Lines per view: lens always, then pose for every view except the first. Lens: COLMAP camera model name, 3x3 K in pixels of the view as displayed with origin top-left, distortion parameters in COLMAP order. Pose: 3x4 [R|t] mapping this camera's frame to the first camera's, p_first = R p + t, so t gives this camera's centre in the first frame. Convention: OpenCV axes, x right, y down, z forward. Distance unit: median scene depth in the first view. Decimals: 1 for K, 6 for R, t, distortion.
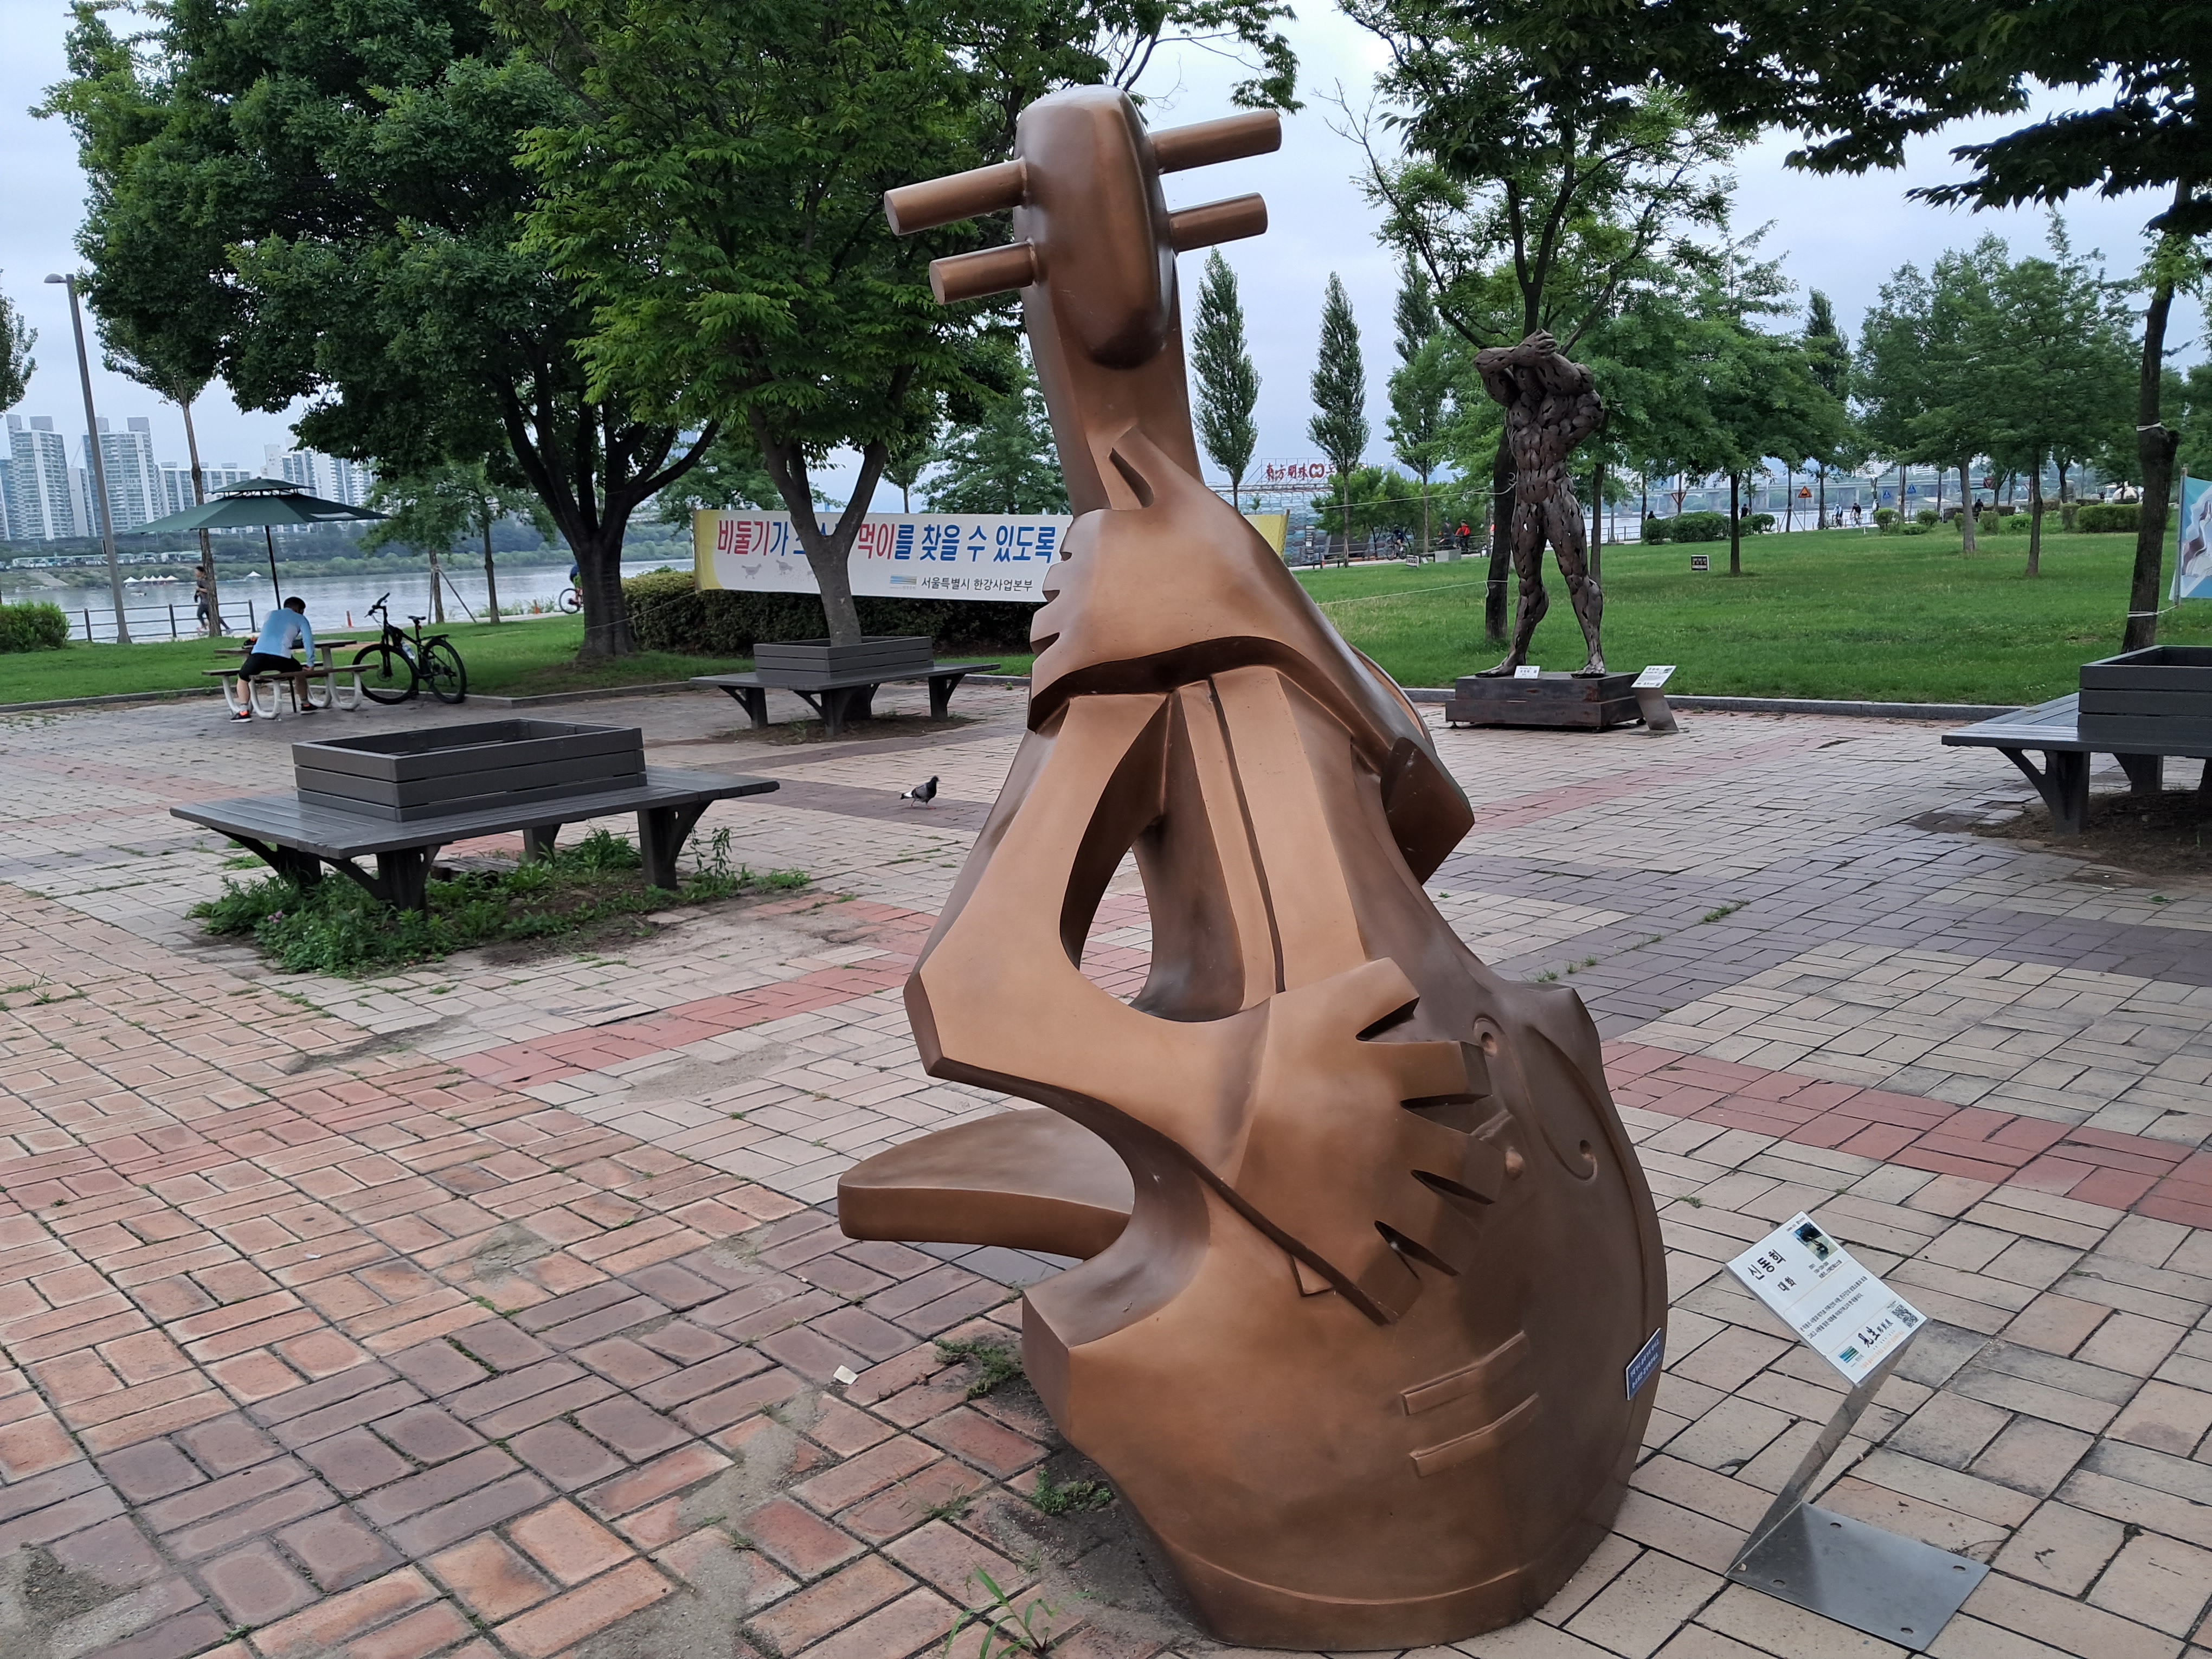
lens RADIAL K [[1725.0, 0, 1106.0], [0, 1725.0, 829.5], [0, 0, 1]] dist [0.002712, -0.001832]
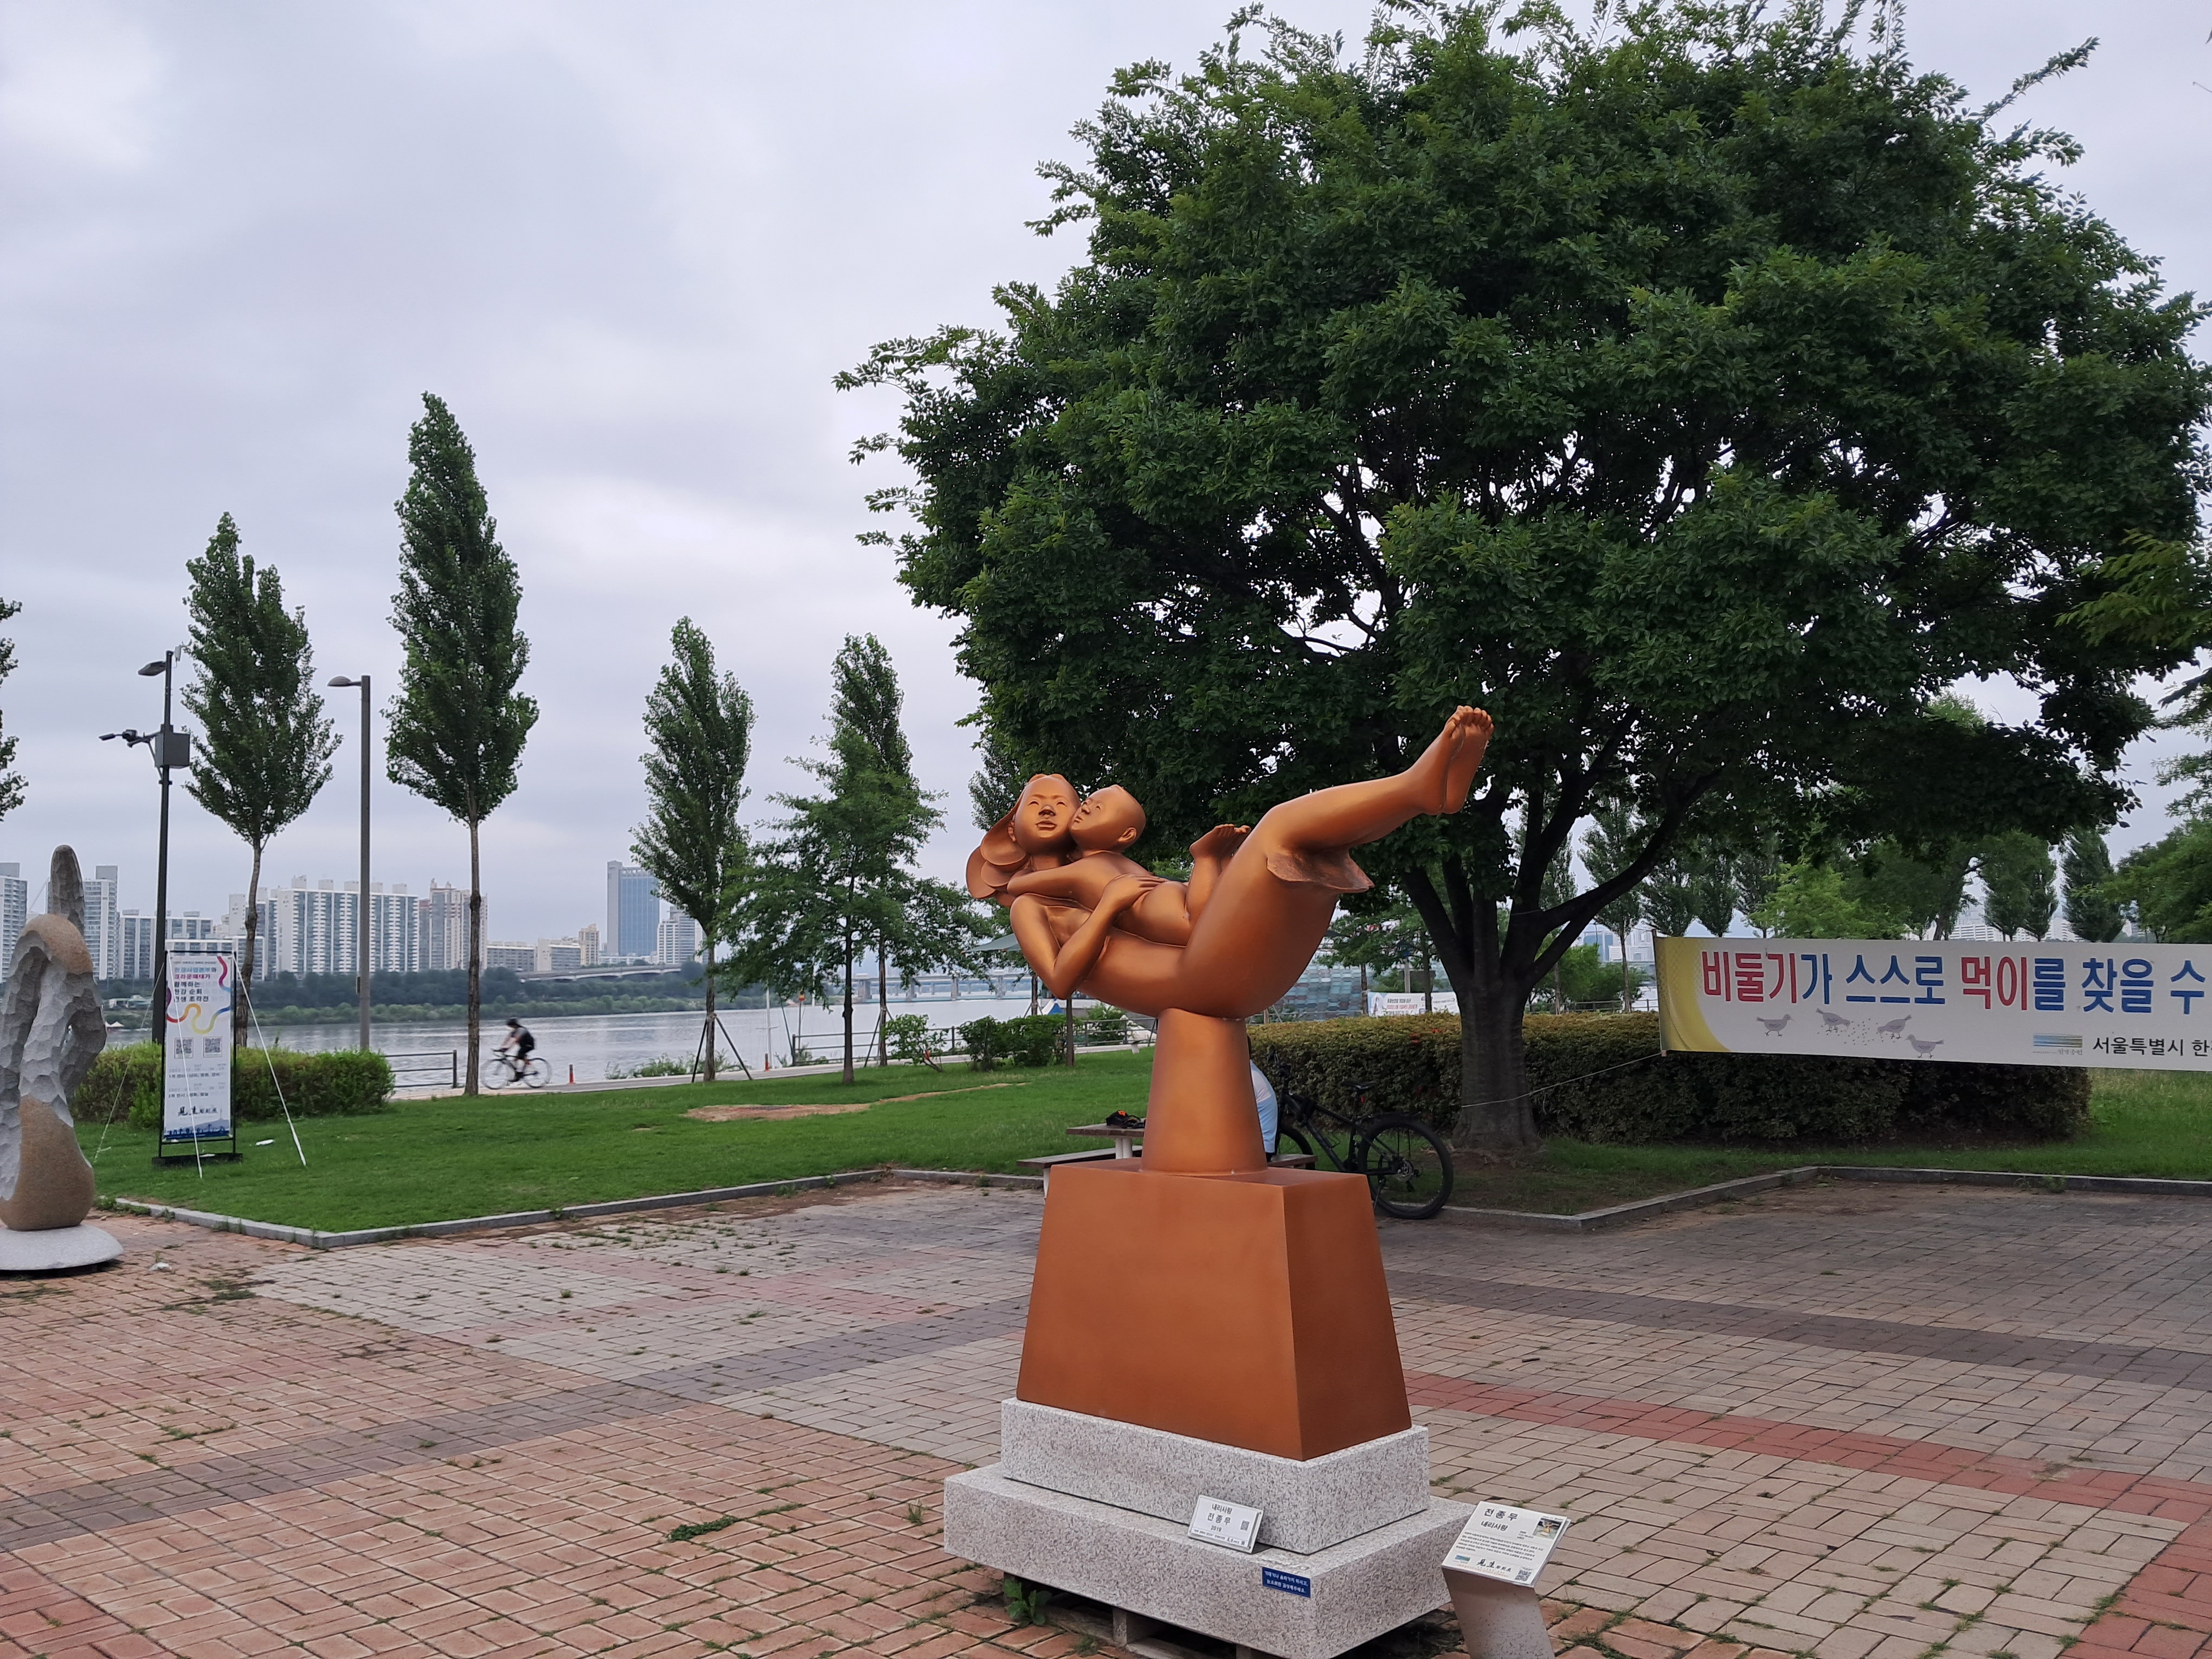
lens RADIAL K [[1725.0, 0, 1106.0], [0, 1725.0, 829.5], [0, 0, 1]] dist [0.002712, -0.001832]
pose [[0.999860, 0.003583, 0.016321, -0.487863], [0.000586, 0.968631, -0.248503, -0.057475], [-0.016699, 0.248478, 0.968494, 0.336213]]
